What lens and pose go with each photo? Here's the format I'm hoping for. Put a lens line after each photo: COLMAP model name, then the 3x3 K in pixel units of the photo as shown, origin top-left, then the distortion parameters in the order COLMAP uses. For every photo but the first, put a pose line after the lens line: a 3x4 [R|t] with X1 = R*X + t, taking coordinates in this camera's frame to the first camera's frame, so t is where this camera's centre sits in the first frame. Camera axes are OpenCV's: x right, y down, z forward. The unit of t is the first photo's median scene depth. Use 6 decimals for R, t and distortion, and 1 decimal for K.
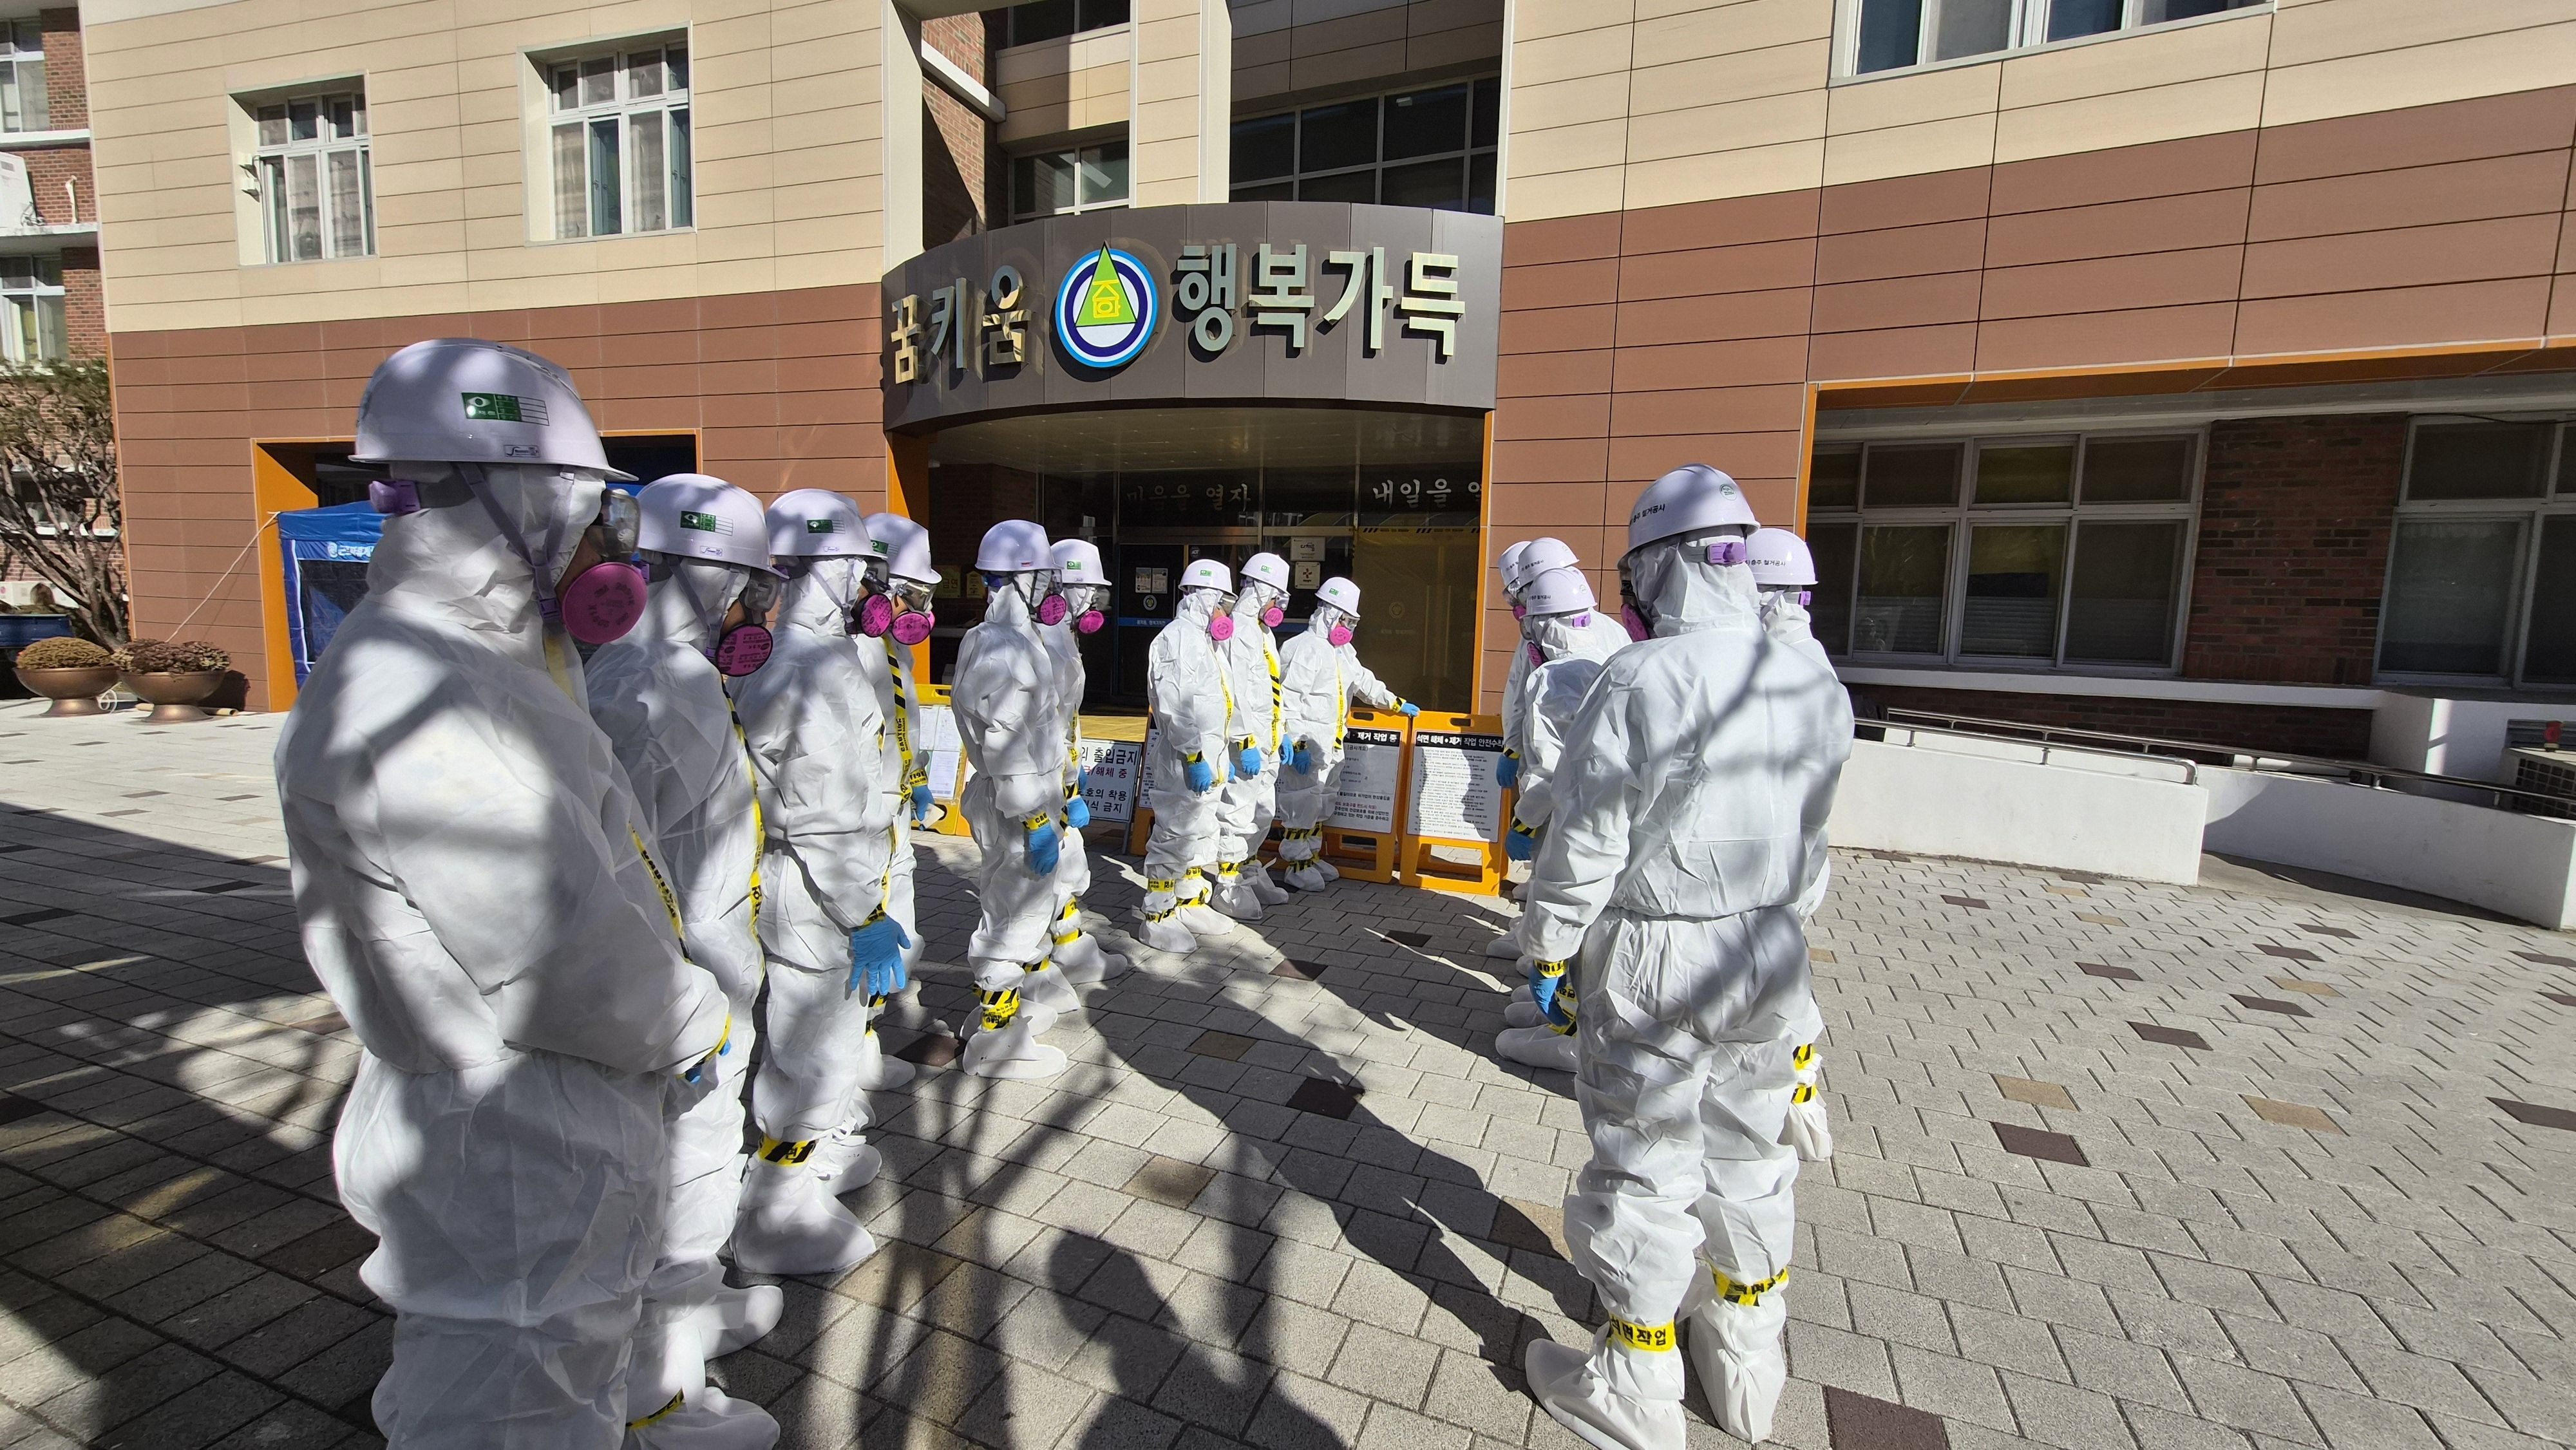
lens RADIAL K [[1049.0, 0, 1273.2], [0, 1049.0, 710.6], [0, 0, 1]] dist [0.011025, 0.000077]
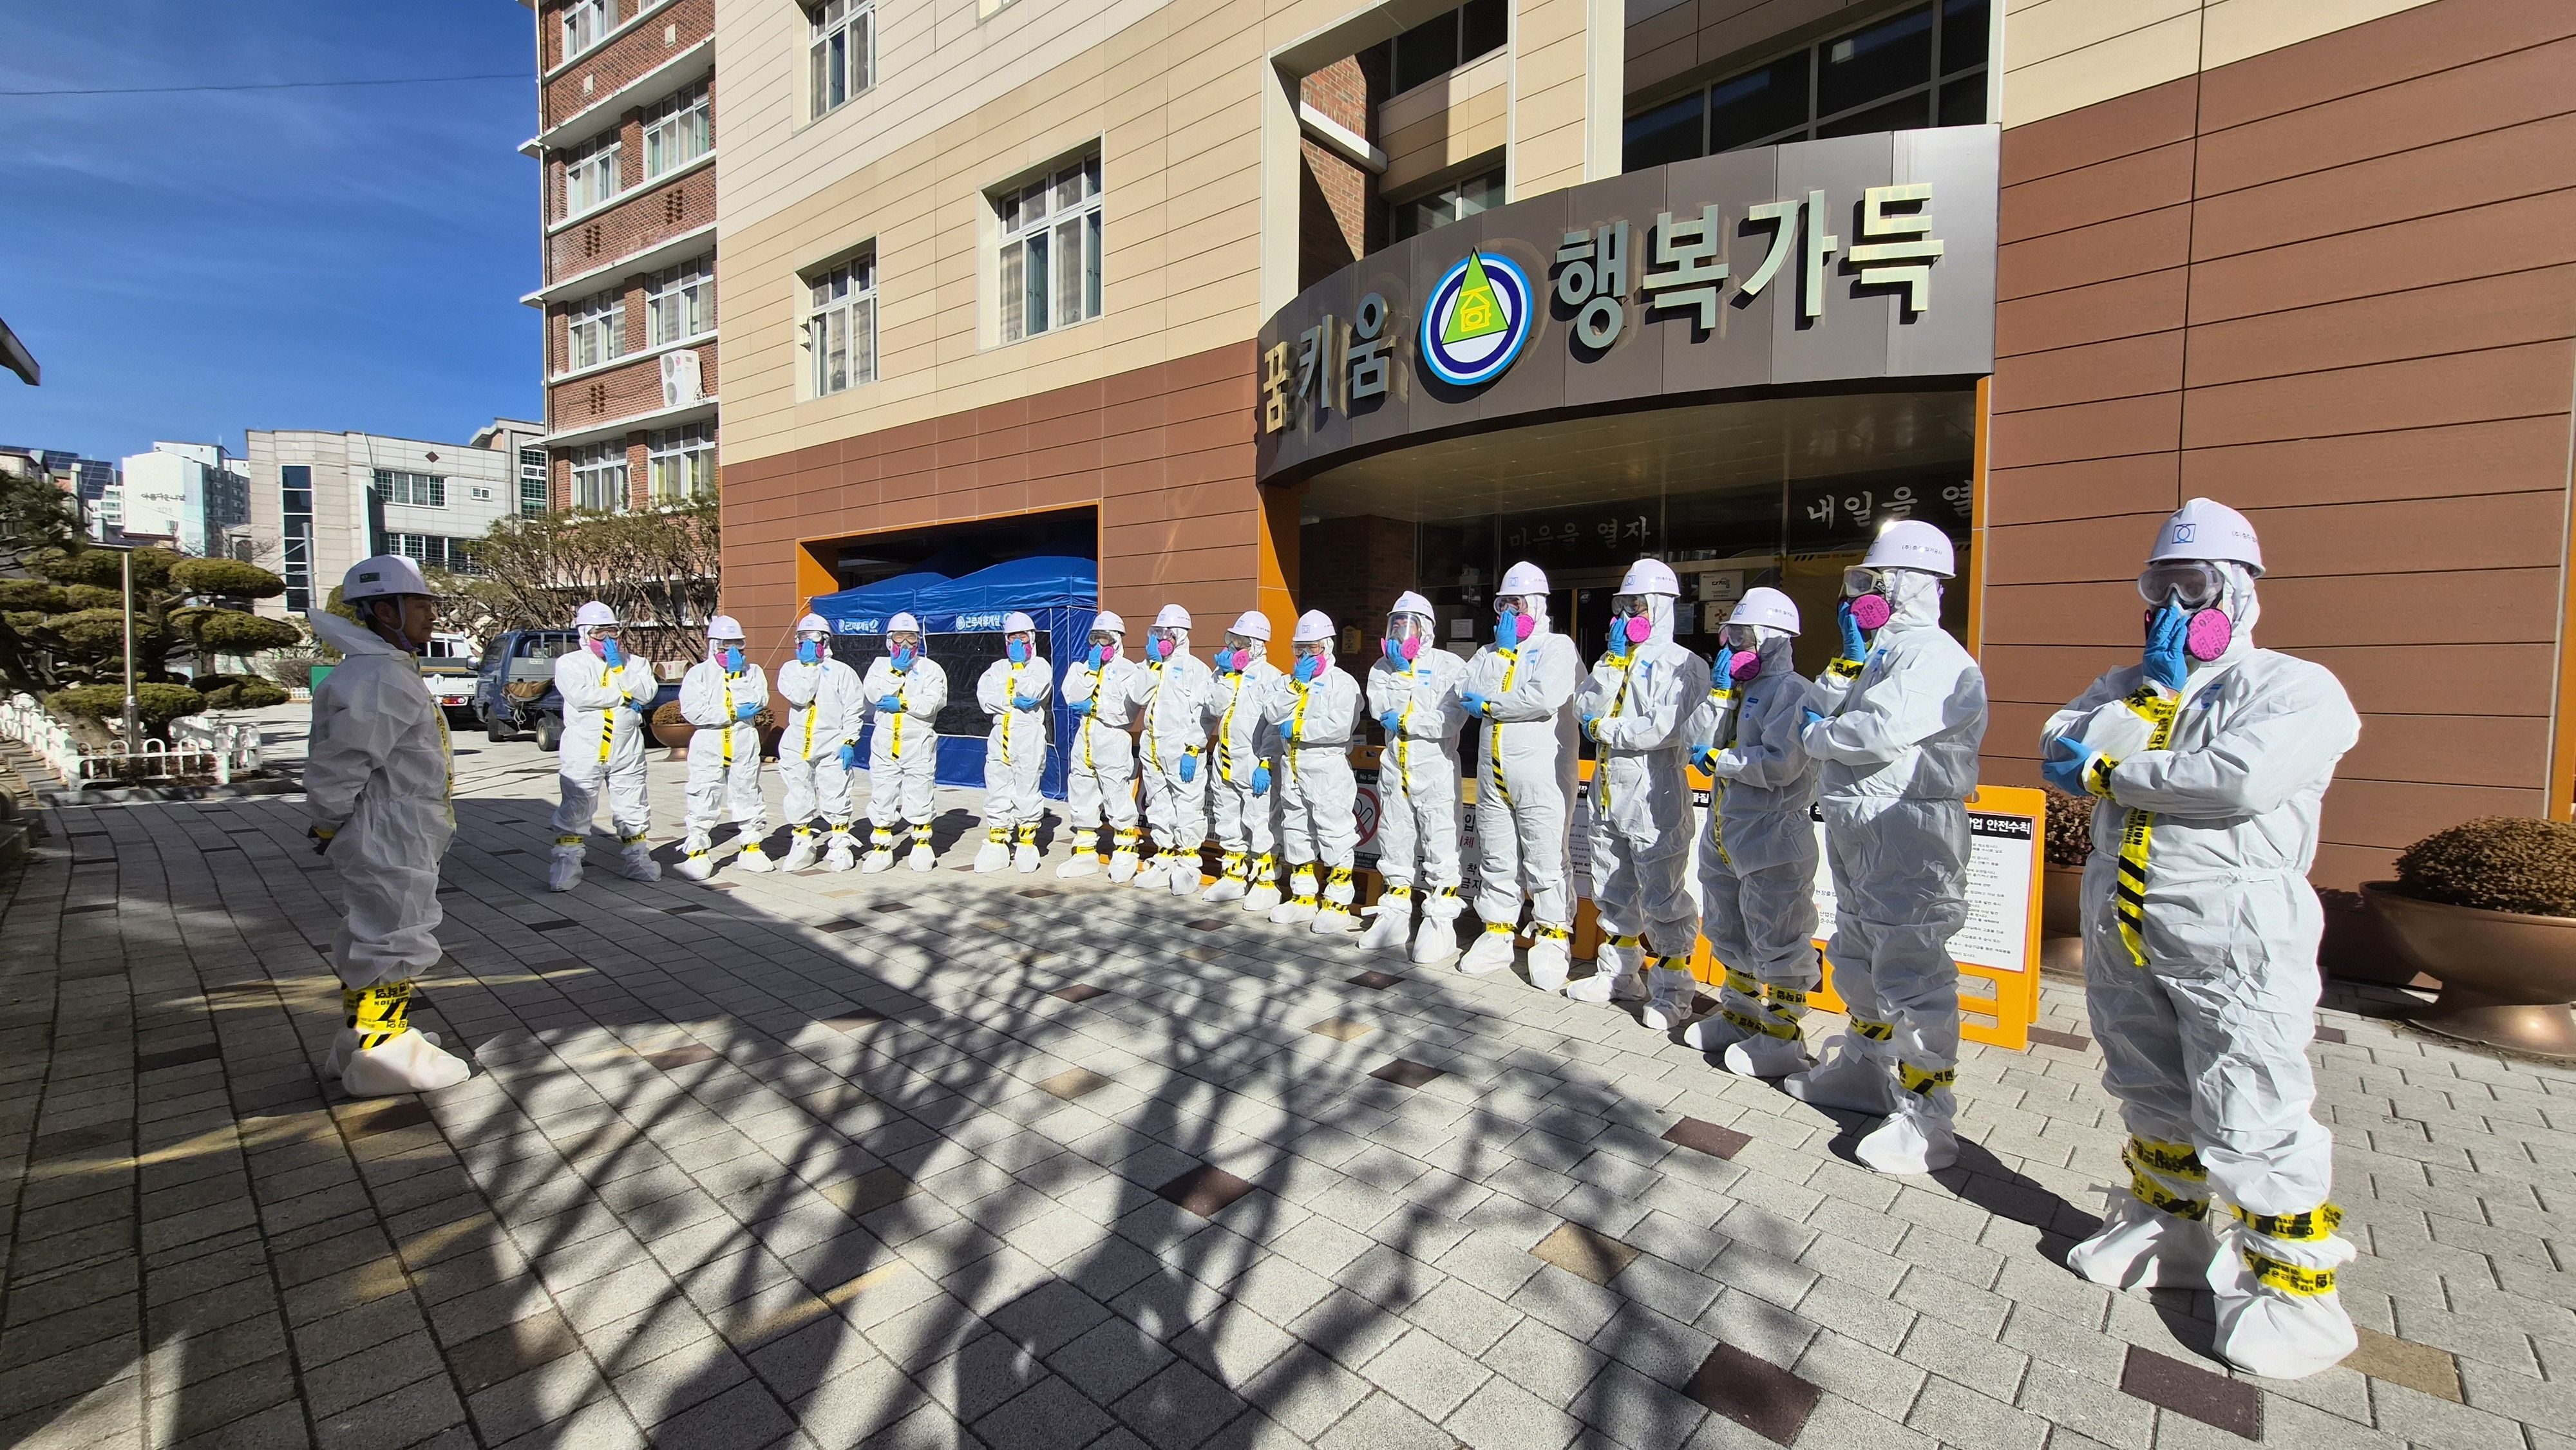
lens RADIAL K [[997.0, 0, 1285.4], [0, 997.0, 726.9], [0, 0, 1]] dist [-0.000382, 0.000125]
pose [[0.928443, 0.001549, -0.371471, 0.007067], [-0.018610, 0.998930, -0.042346, 0.004312], [0.371008, 0.046229, 0.927478, 0.153963]]
